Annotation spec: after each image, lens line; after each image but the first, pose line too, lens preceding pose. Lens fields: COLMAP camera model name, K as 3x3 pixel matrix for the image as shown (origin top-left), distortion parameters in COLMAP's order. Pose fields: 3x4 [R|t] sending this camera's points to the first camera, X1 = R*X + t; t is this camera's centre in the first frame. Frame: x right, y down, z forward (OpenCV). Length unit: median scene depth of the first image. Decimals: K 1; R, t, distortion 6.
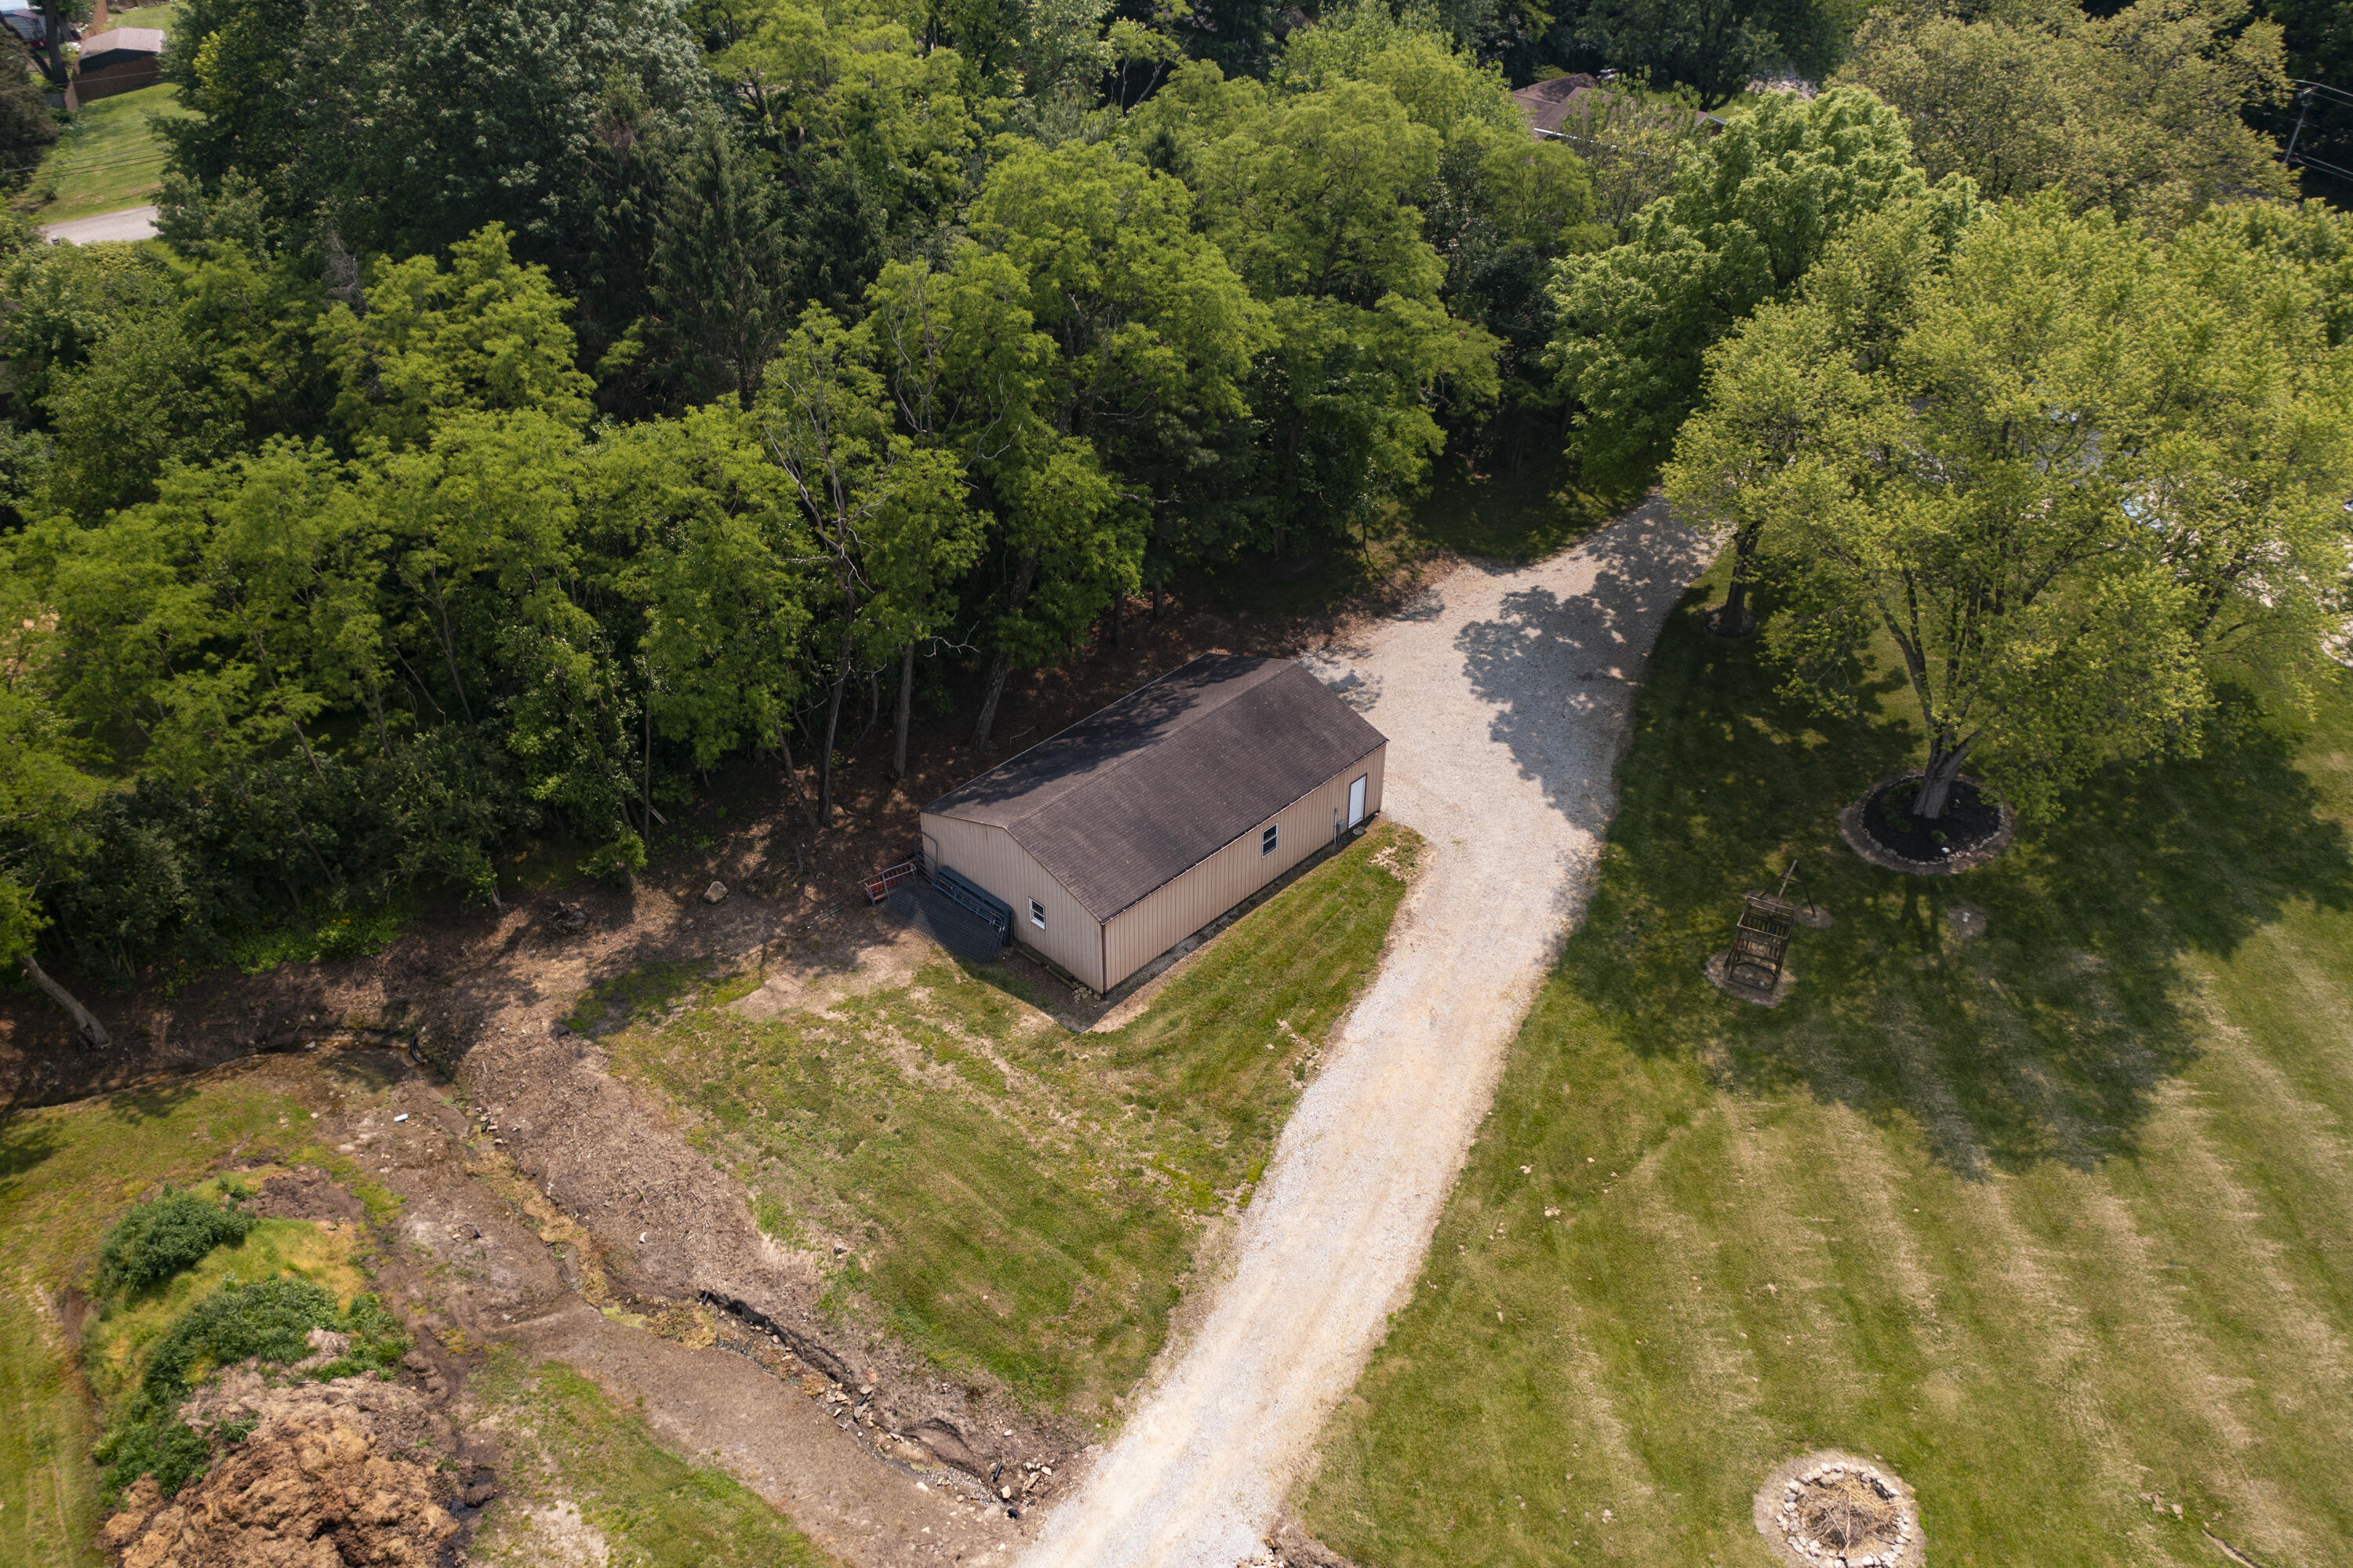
lens RADIAL K [[1872.5, 0, 1174.5], [0, 1872.5, 775.7], [0, 0, 1]] dist [-0.001318, 0.012023]
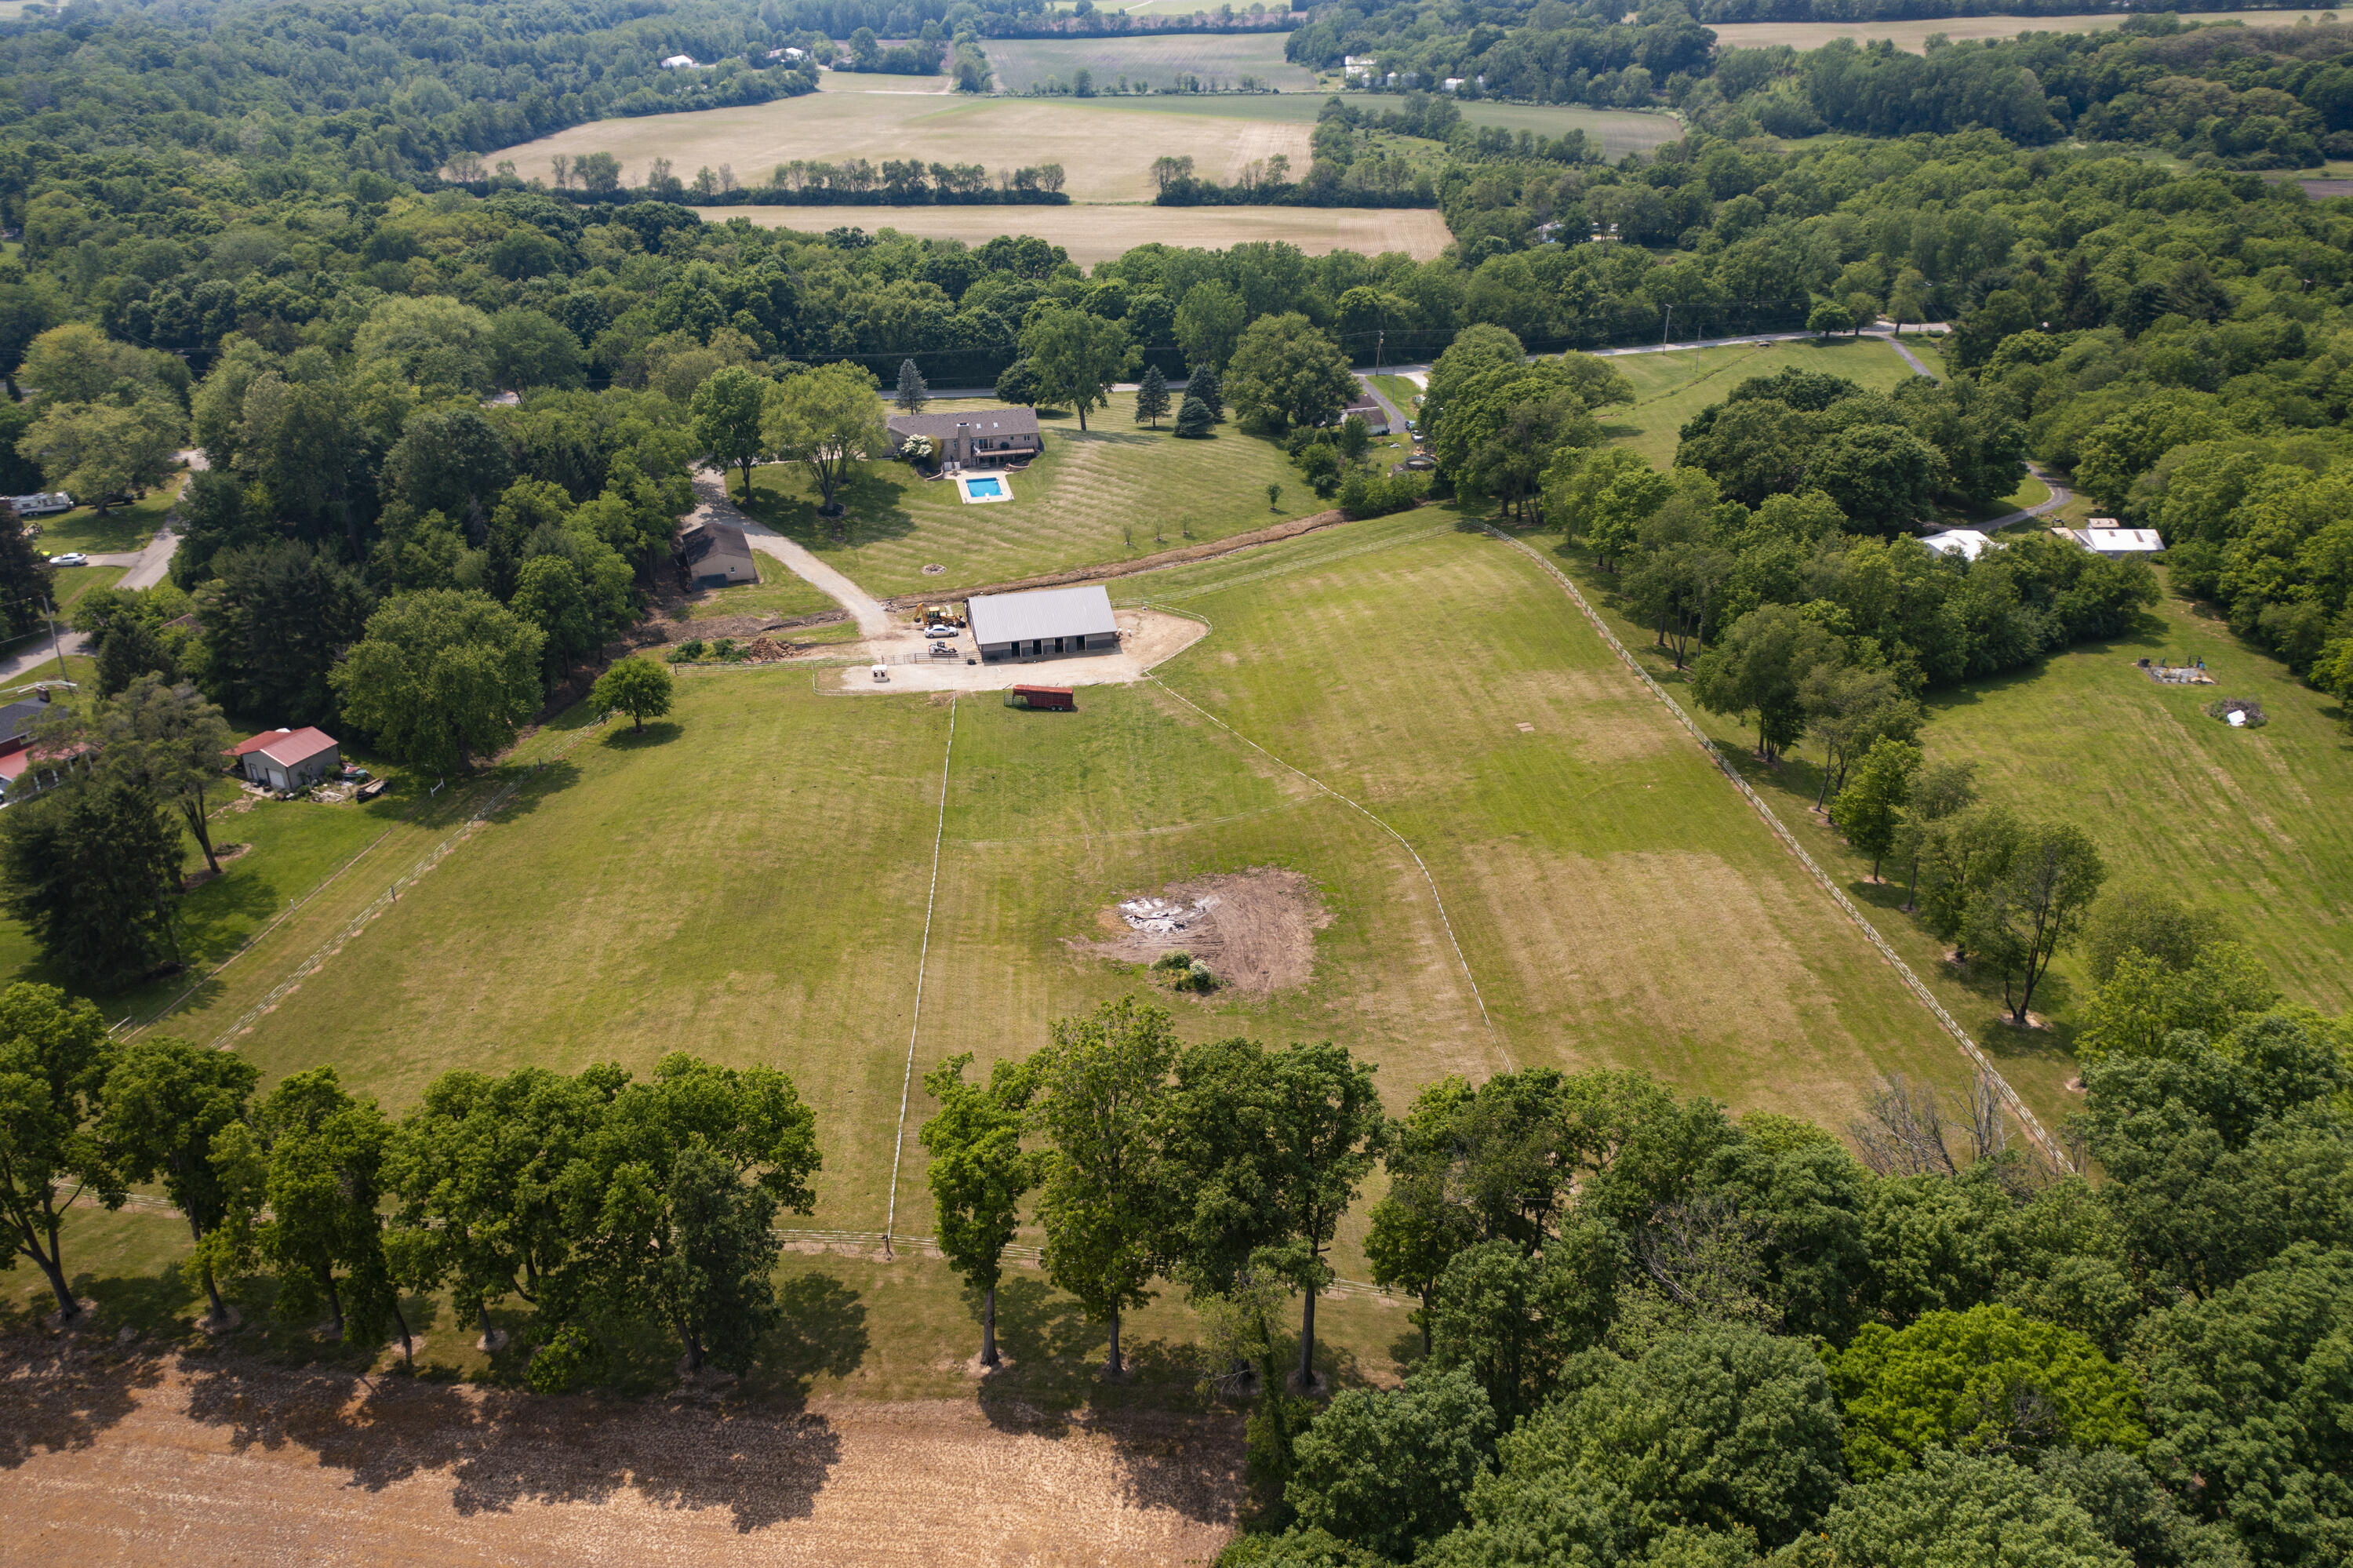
lens RADIAL K [[1829.2, 0, 1178.1], [0, 1829.2, 782.4], [0, 0, 1]] dist [-0.002757, 0.001078]
pose [[0.477940, -0.399550, 0.782261, -3.142070], [0.509931, 0.851336, 0.123277, 0.504096], [-0.715223, 0.339981, 0.610631, -2.204473]]
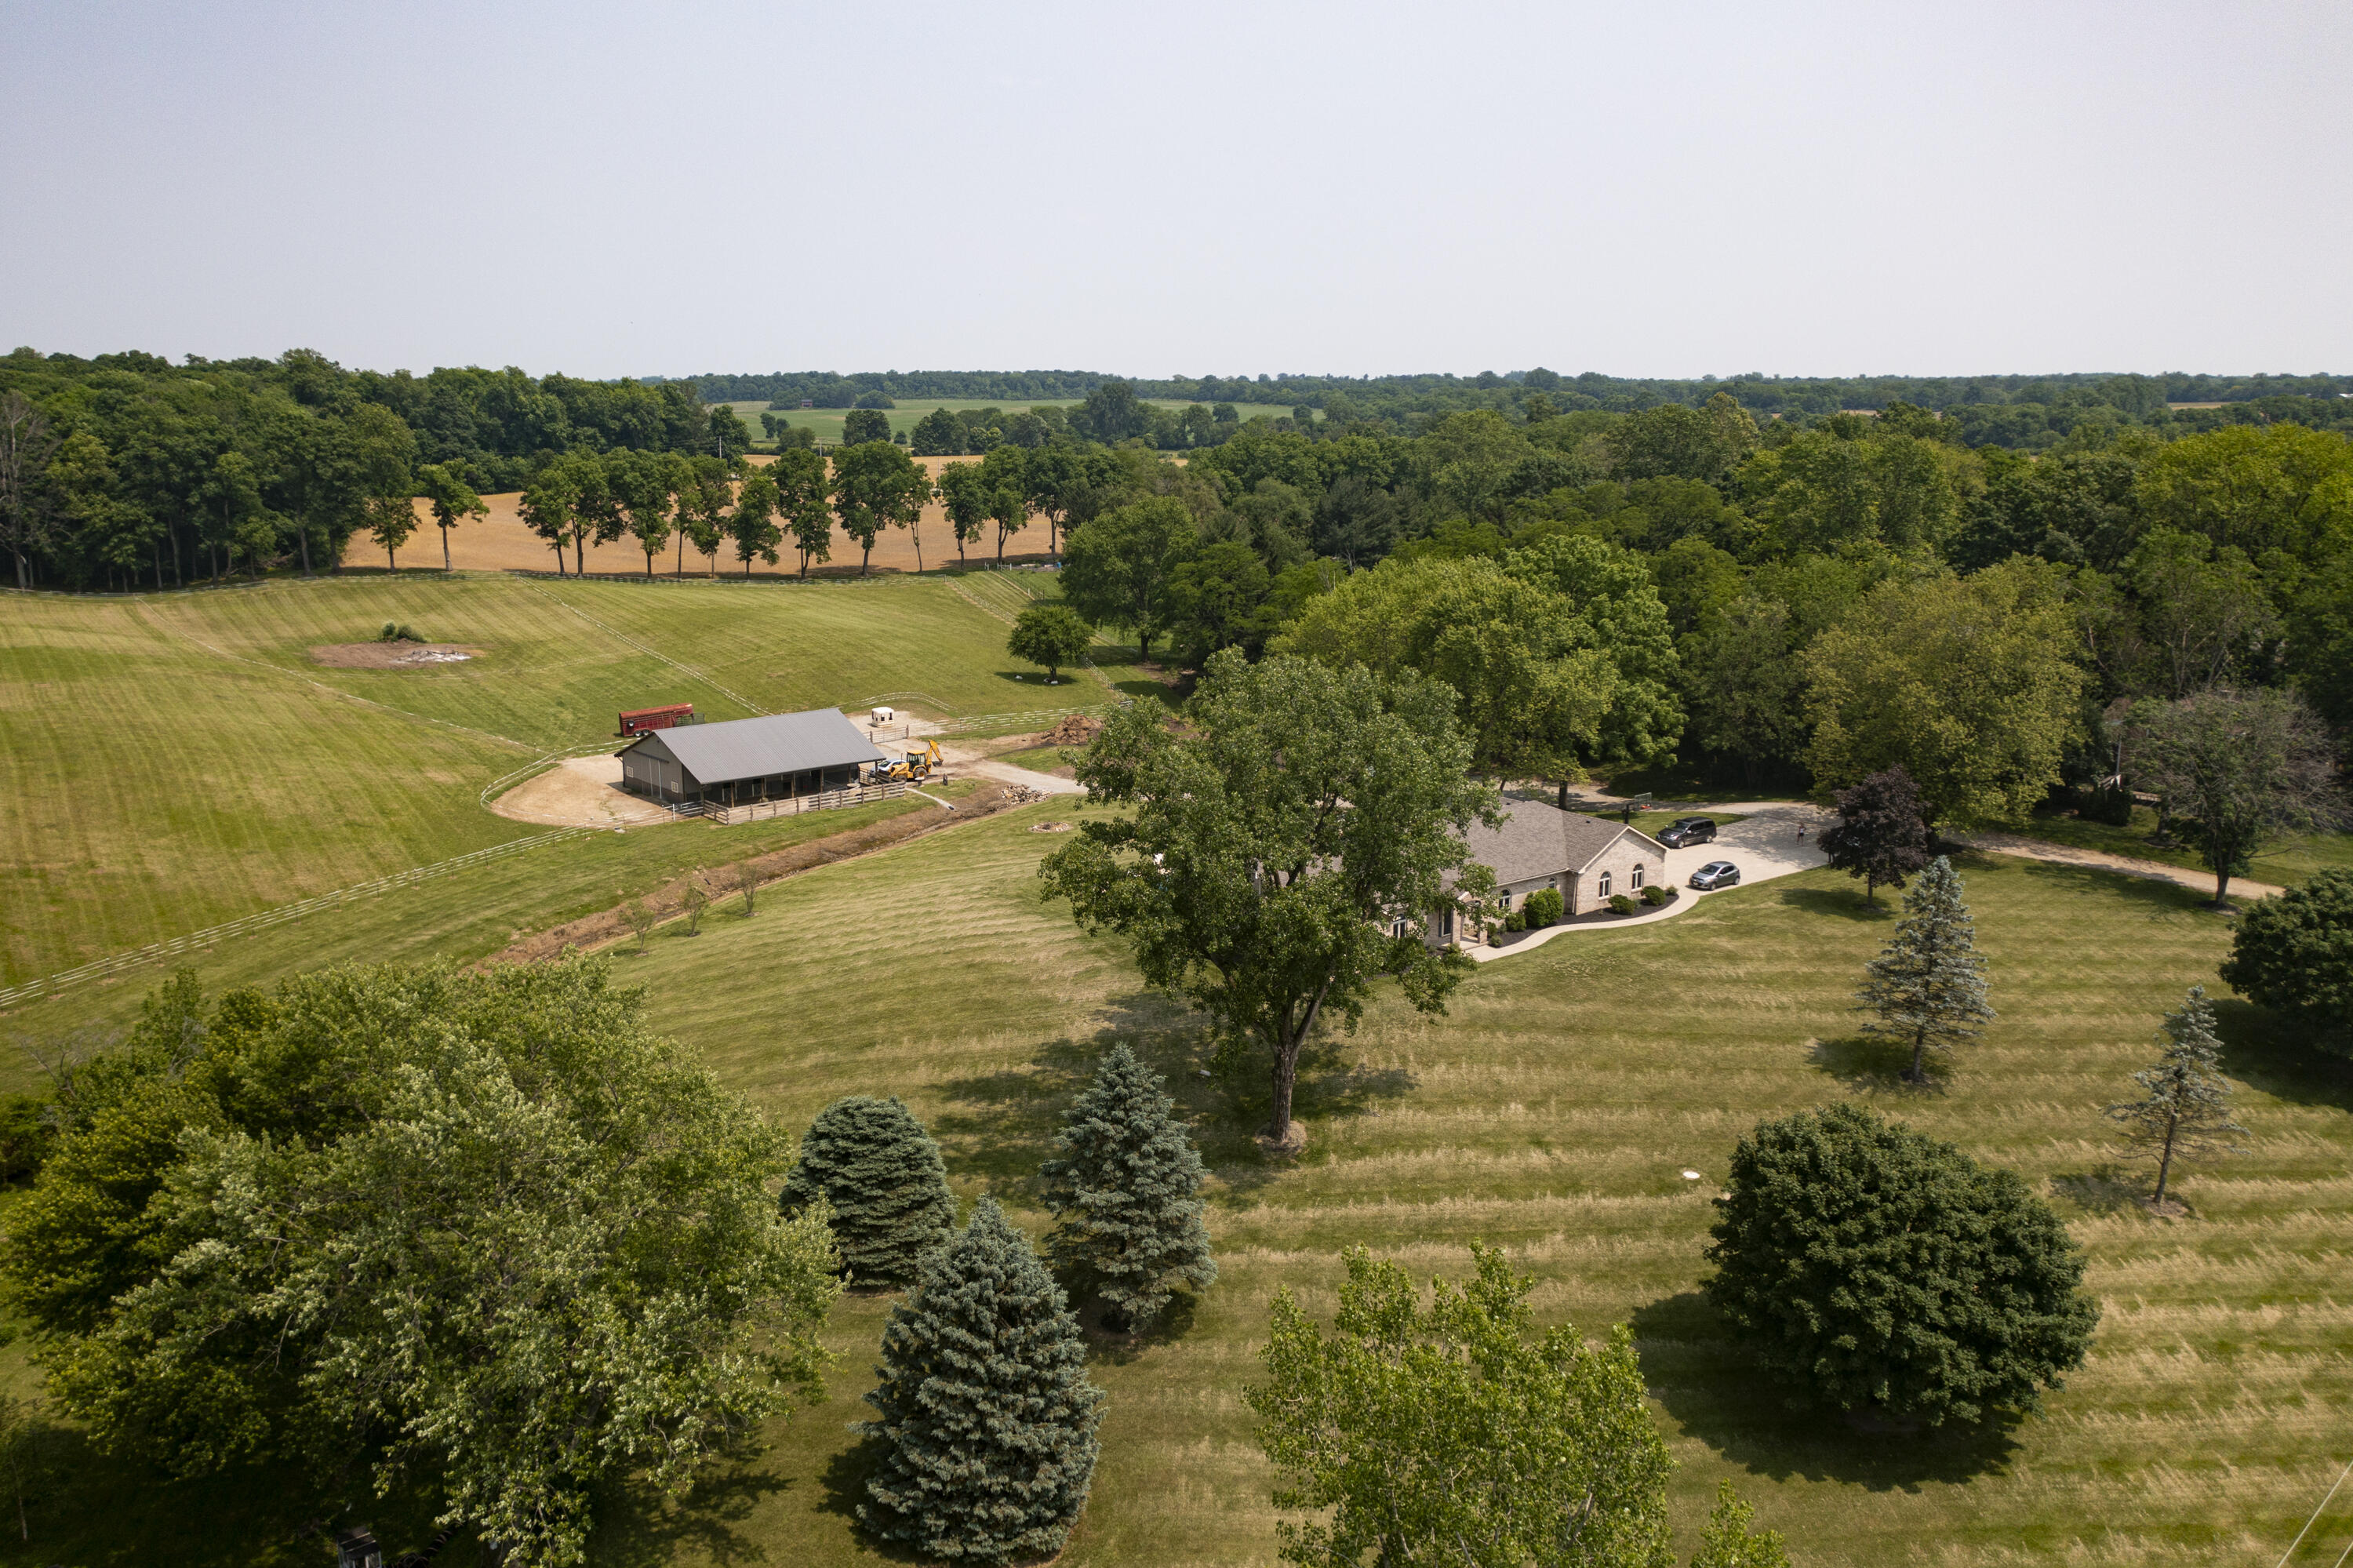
lens RADIAL K [[1926.1, 0, 1142.0], [0, 1926.1, 795.0], [0, 0, 1]] dist [0.000927, 0.012063]
pose [[-0.033578, 0.205362, -0.978110, 2.815544], [-0.560501, 0.806404, 0.188553, -0.289469], [0.827473, 0.554562, 0.088027, 0.622486]]
